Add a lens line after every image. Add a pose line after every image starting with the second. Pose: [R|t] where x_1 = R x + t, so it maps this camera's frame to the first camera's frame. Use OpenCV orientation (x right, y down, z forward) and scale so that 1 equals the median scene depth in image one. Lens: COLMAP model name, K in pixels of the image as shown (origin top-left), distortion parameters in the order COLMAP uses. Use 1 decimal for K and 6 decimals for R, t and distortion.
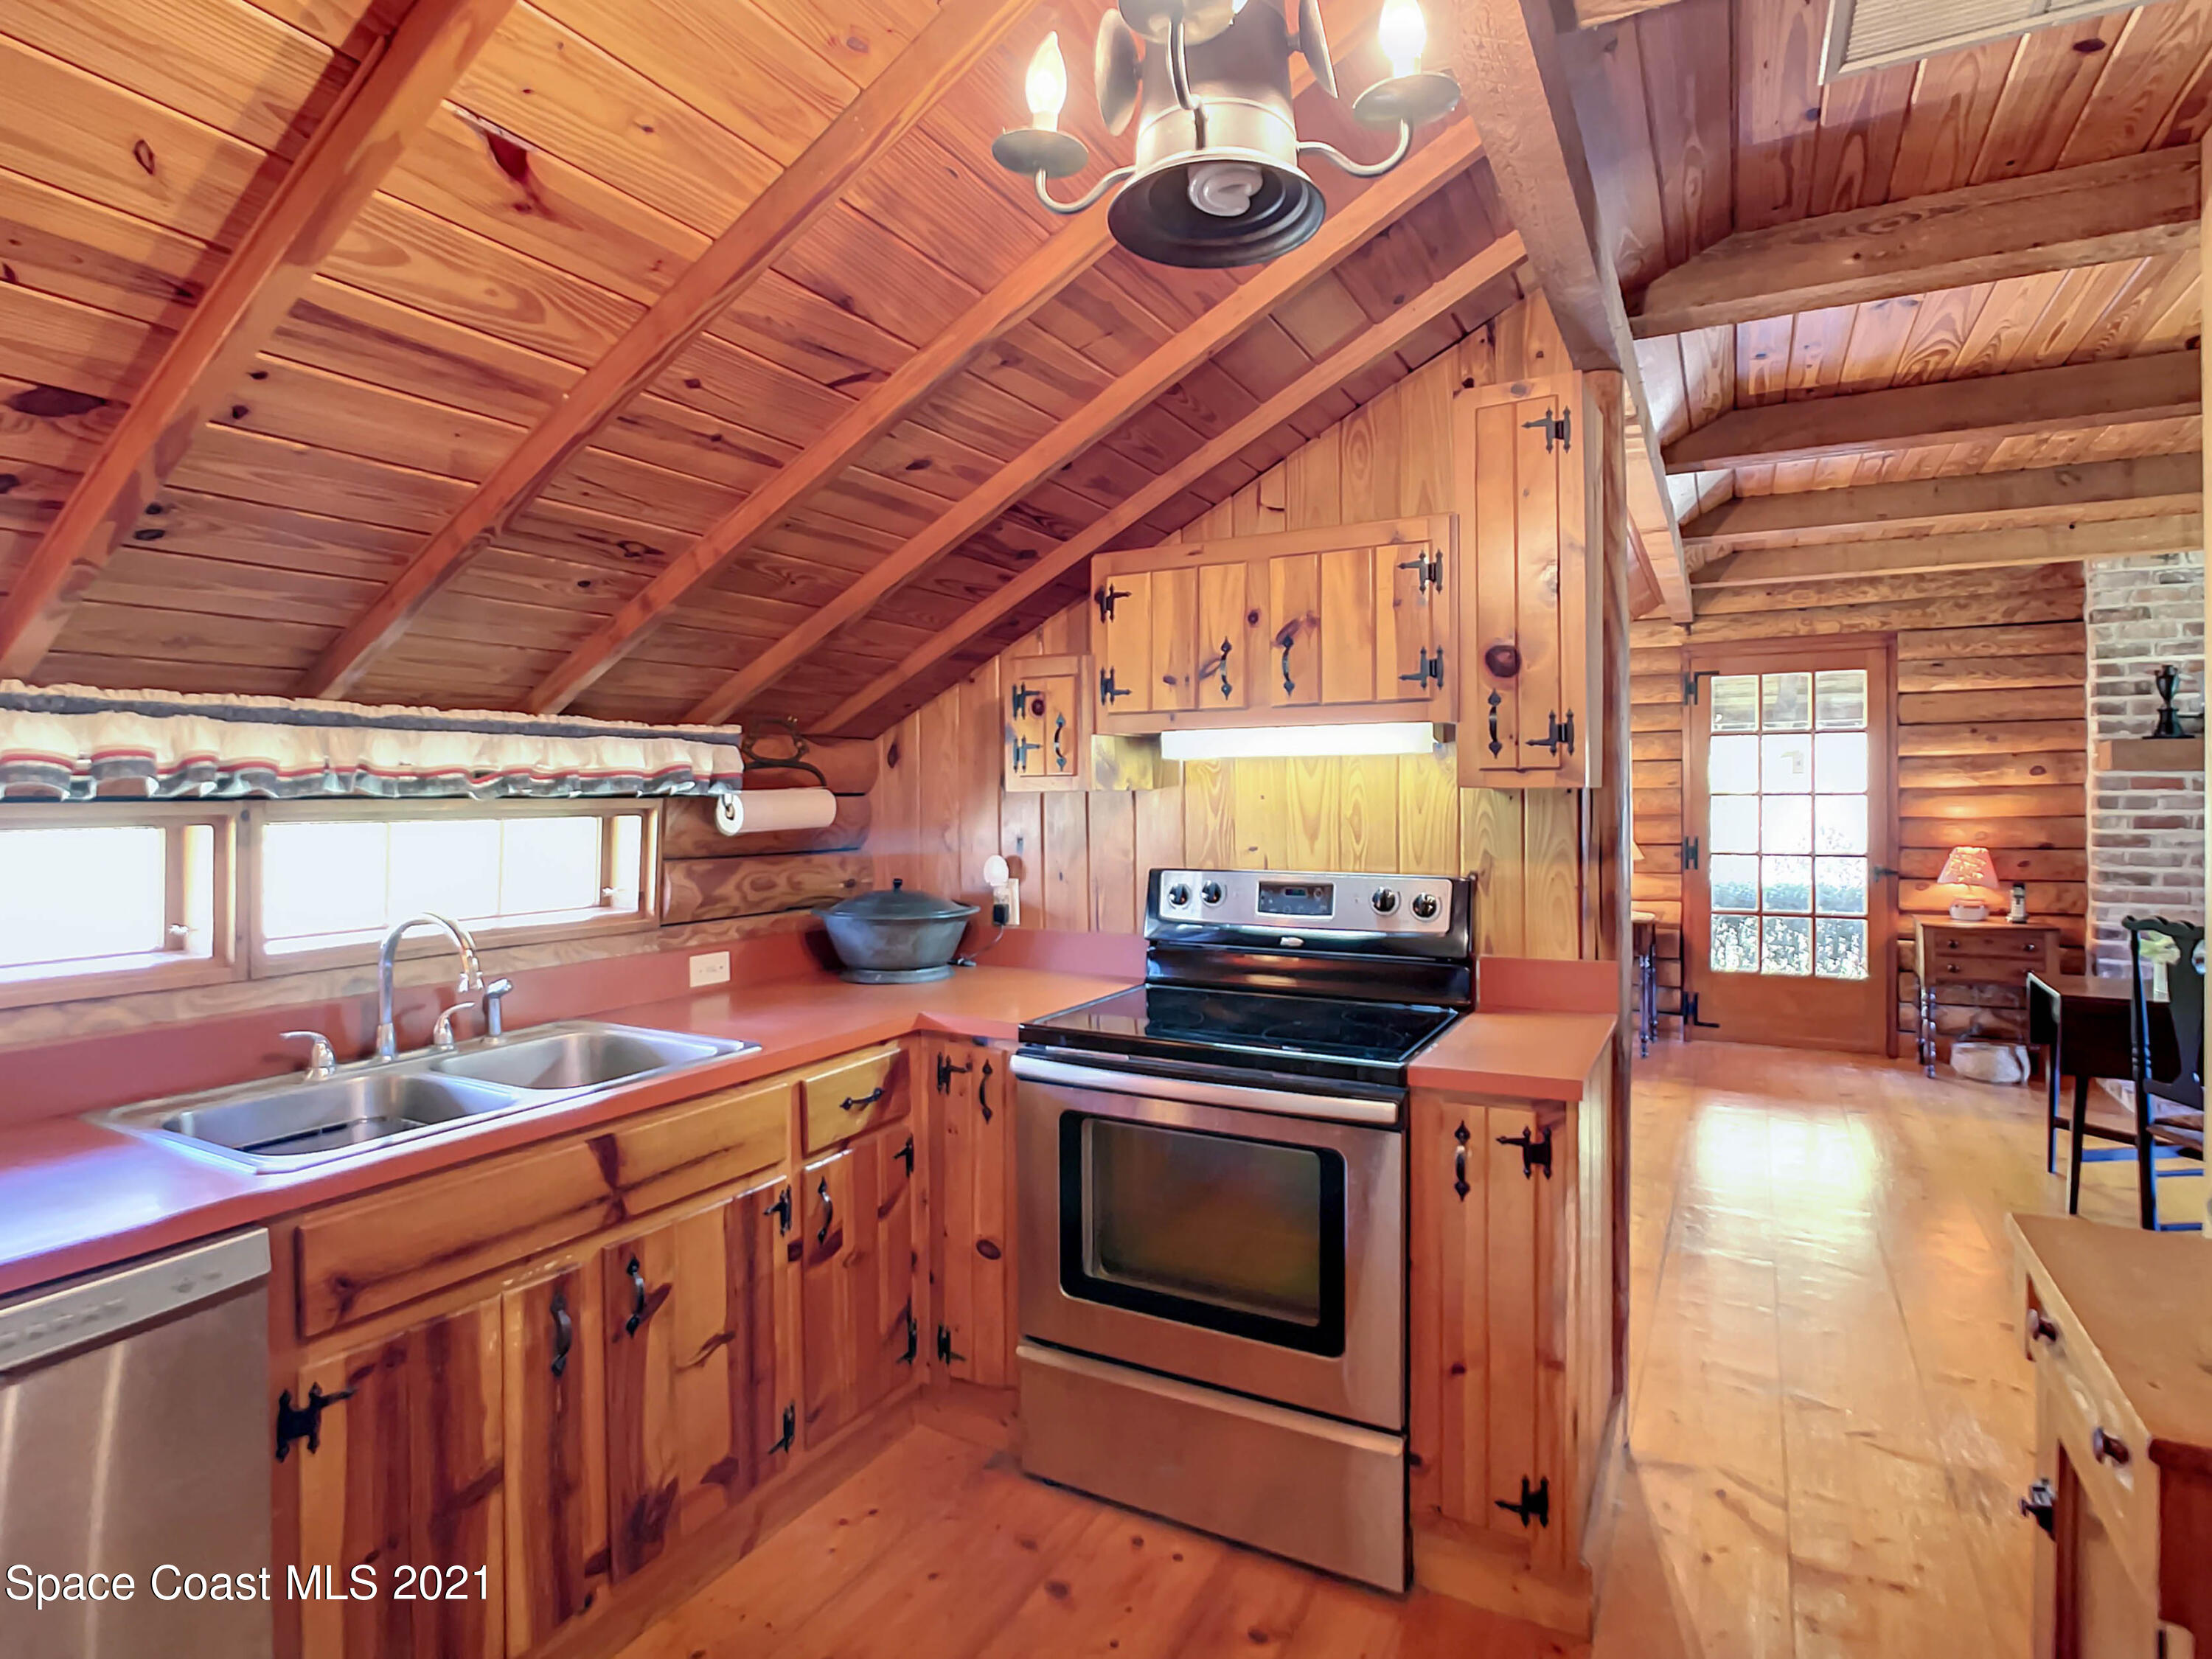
lens RADIAL K [[1137.6, 0, 1094.1], [0, 1137.6, 796.7], [0, 0, 1]] dist [-0.028792, 0.007458]
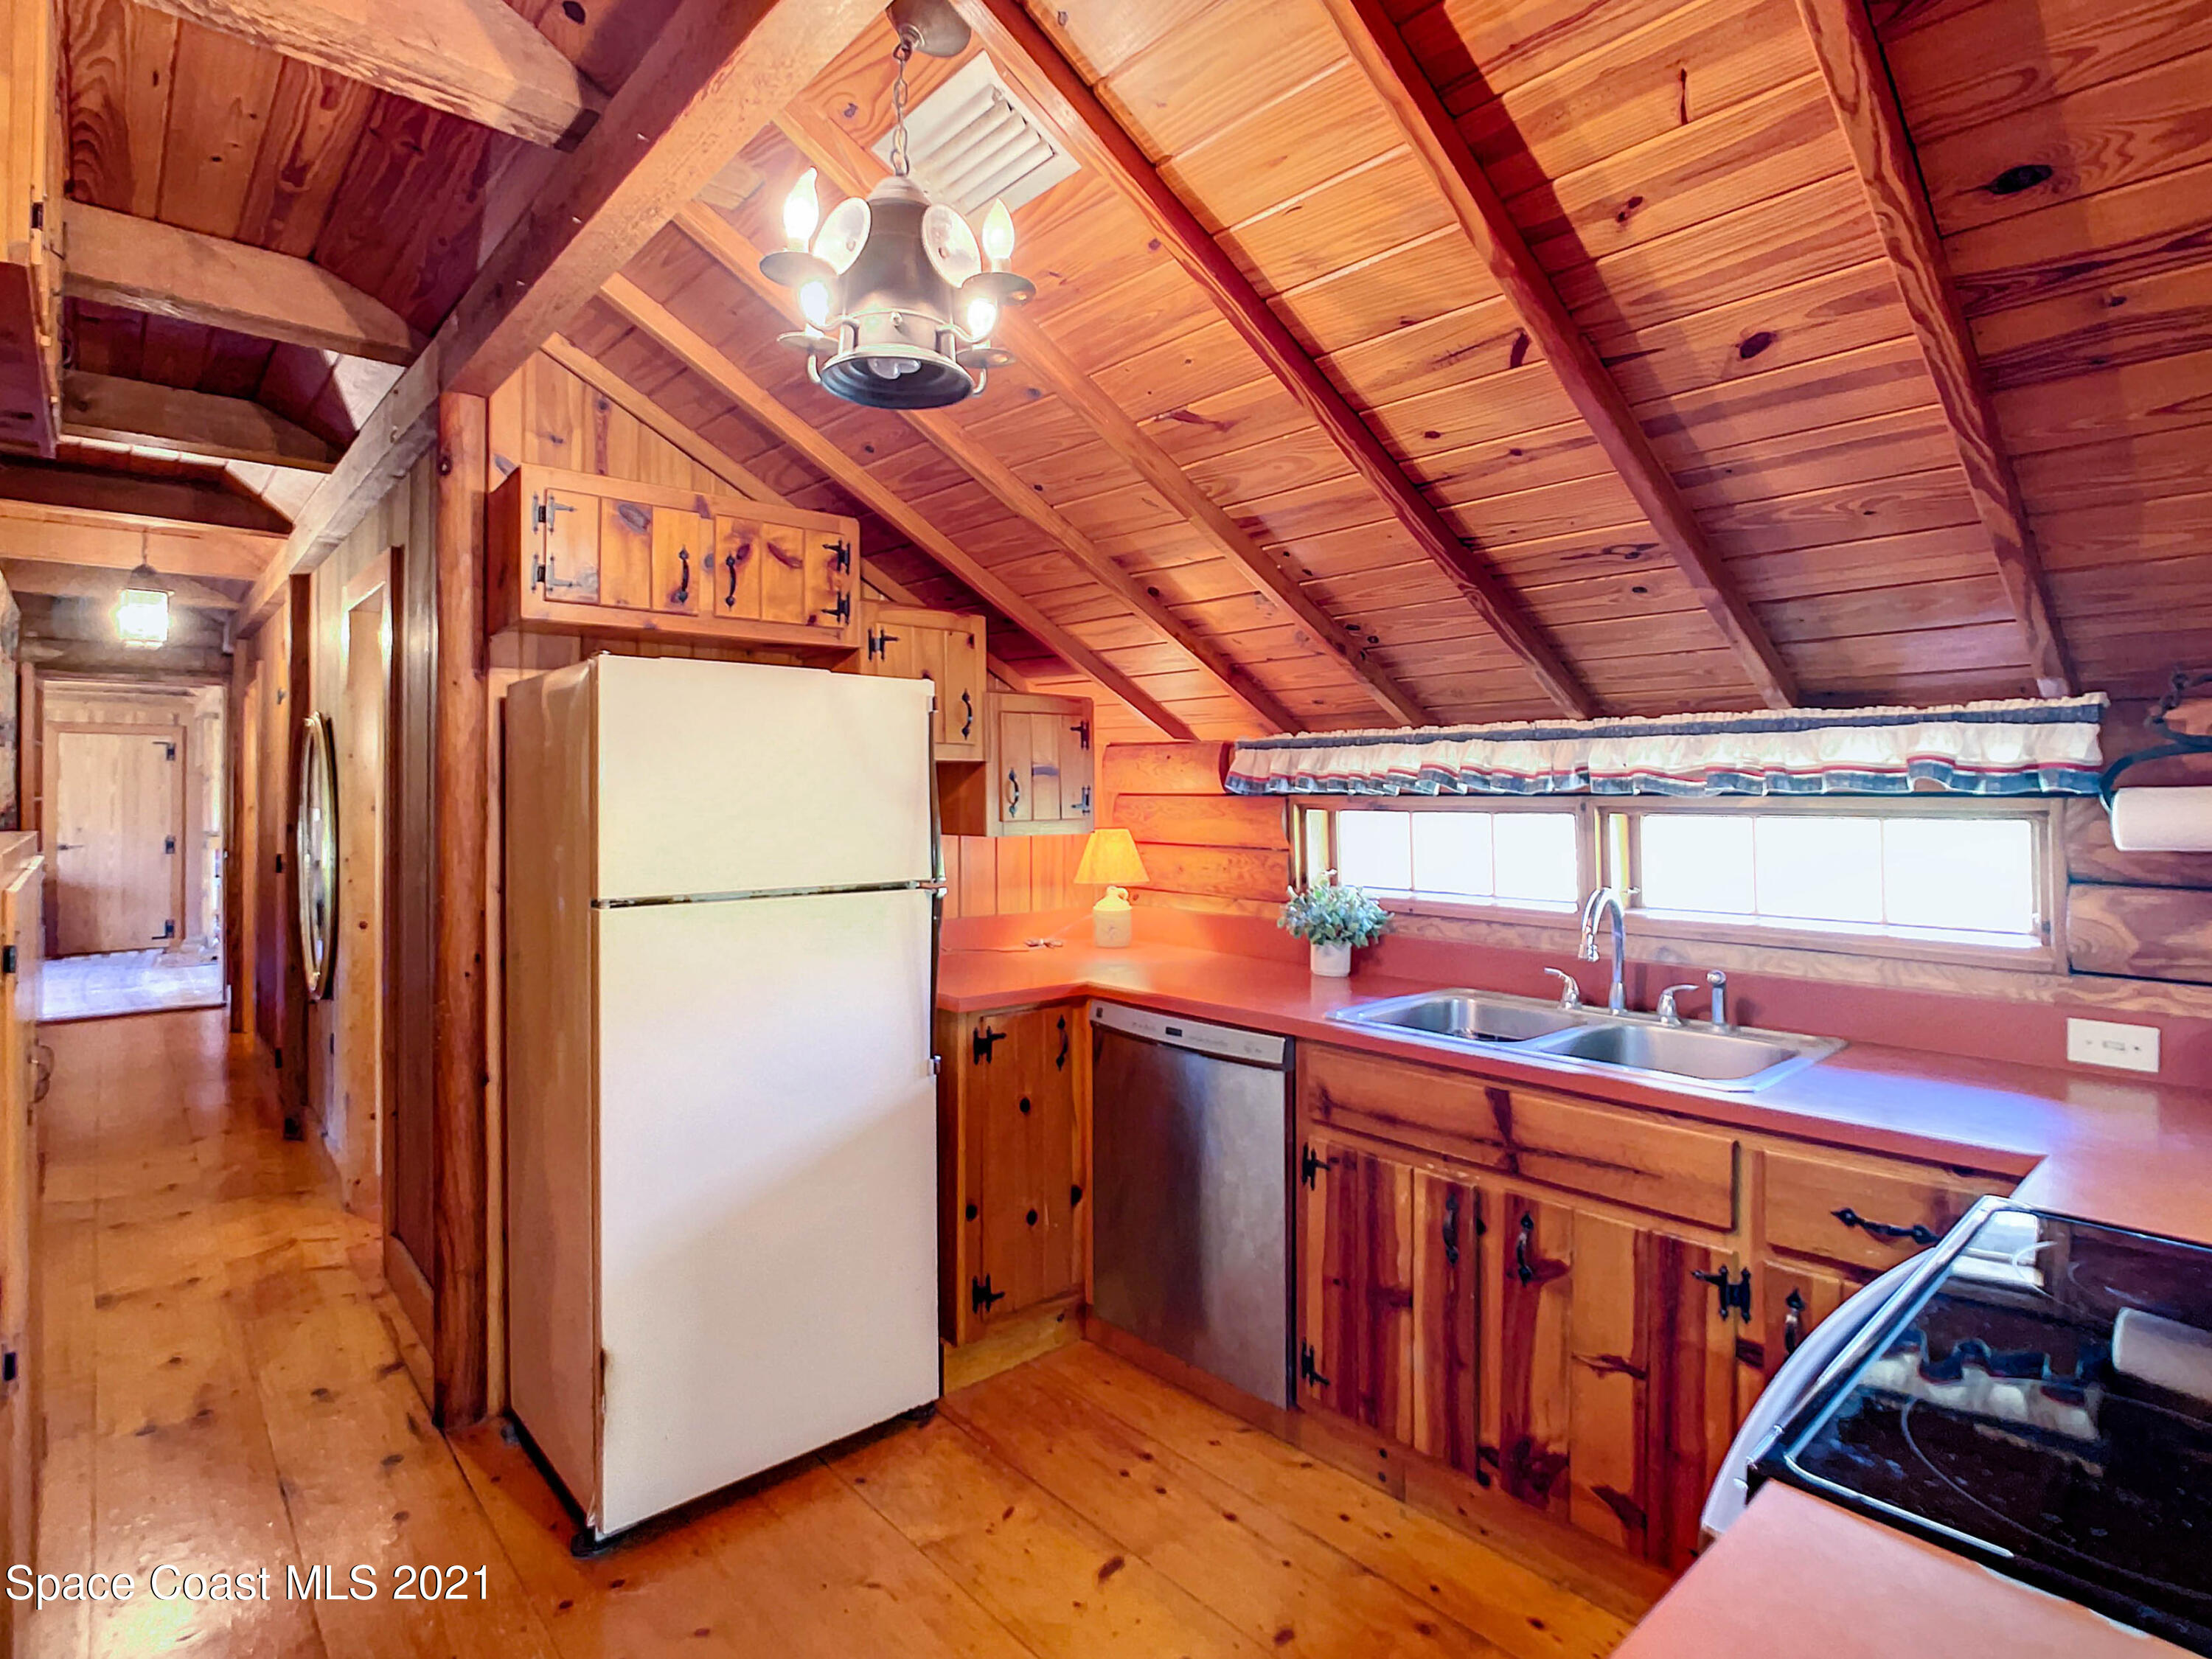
lens RADIAL K [[1137.6, 0, 1111.3], [0, 1137.6, 807.8], [0, 0, 1]] dist [-0.028792, 0.007458]
pose [[-0.312488, 0.010651, -0.949862, 0.703172], [-0.004497, 0.999909, 0.012692, 0.001835], [0.949911, 0.008237, -0.312412, 0.890876]]
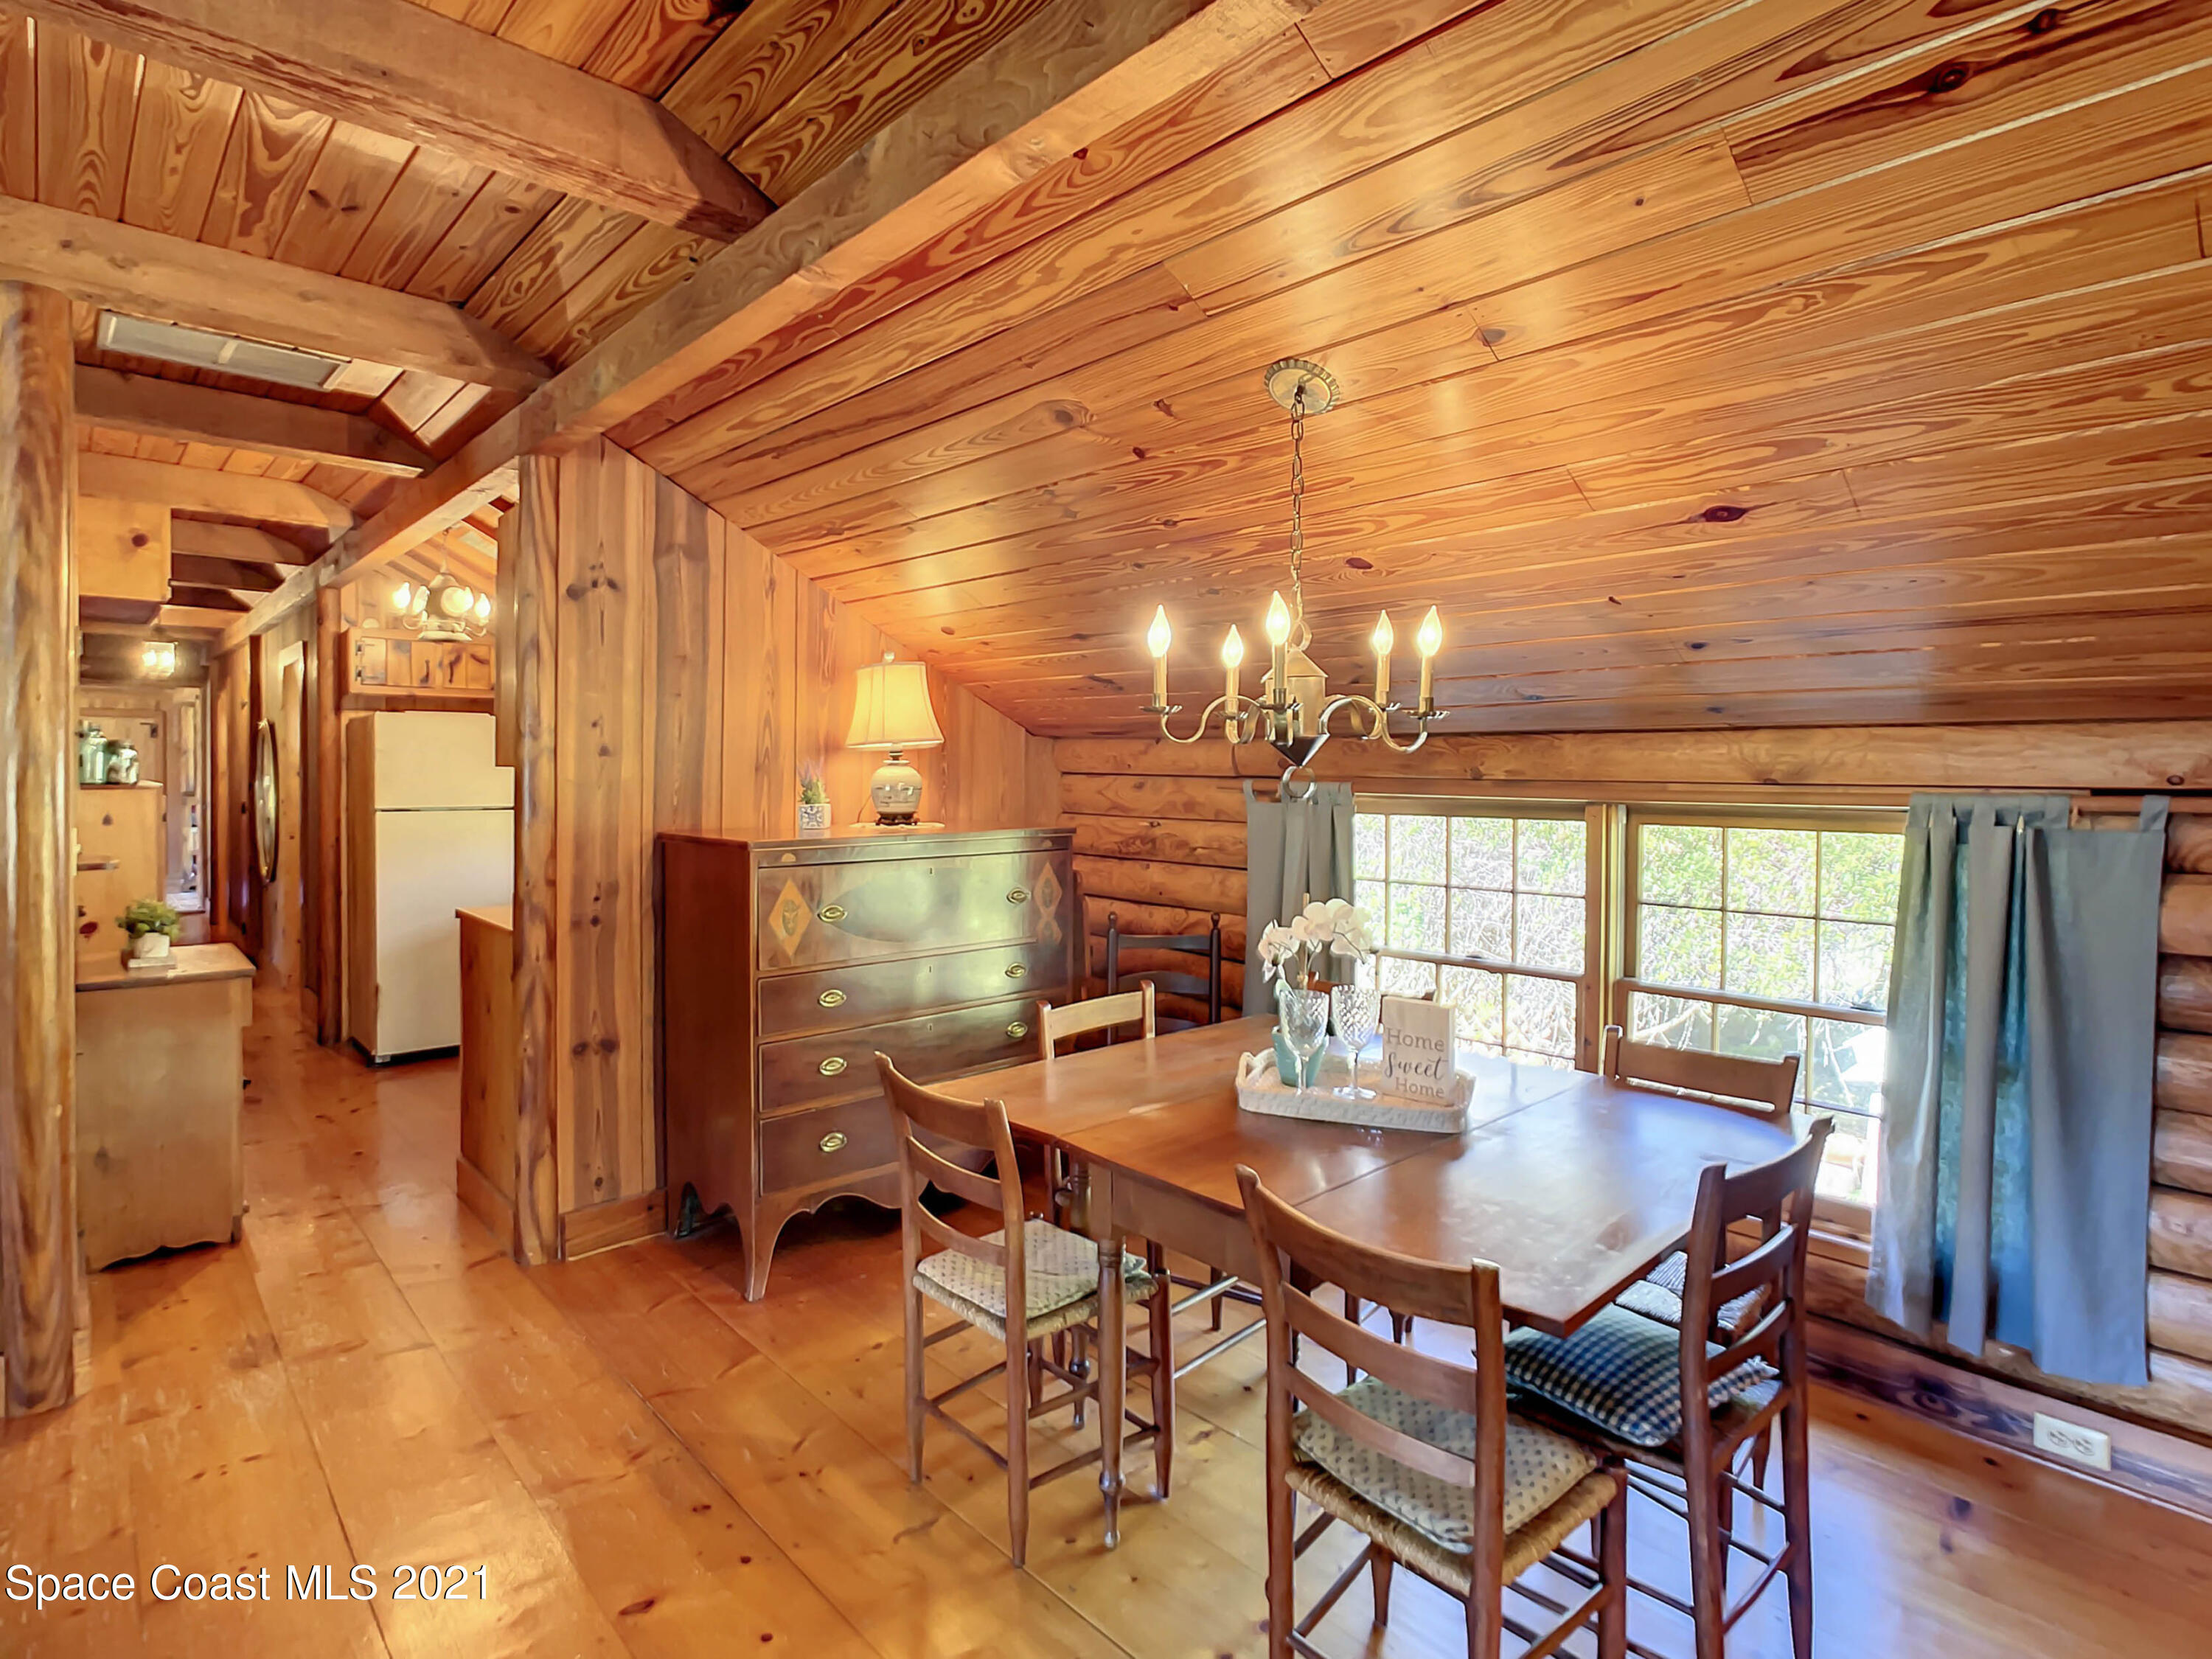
lens RADIAL K [[1137.6, 0, 1103.5], [0, 1137.6, 811.2], [0, 0, 1]] dist [-0.028792, 0.007458]
pose [[-0.291903, 0.031148, -0.955941, 1.177424], [-0.013463, 0.999237, 0.036670, -0.004322], [0.956353, 0.023574, -0.291261, 1.543020]]
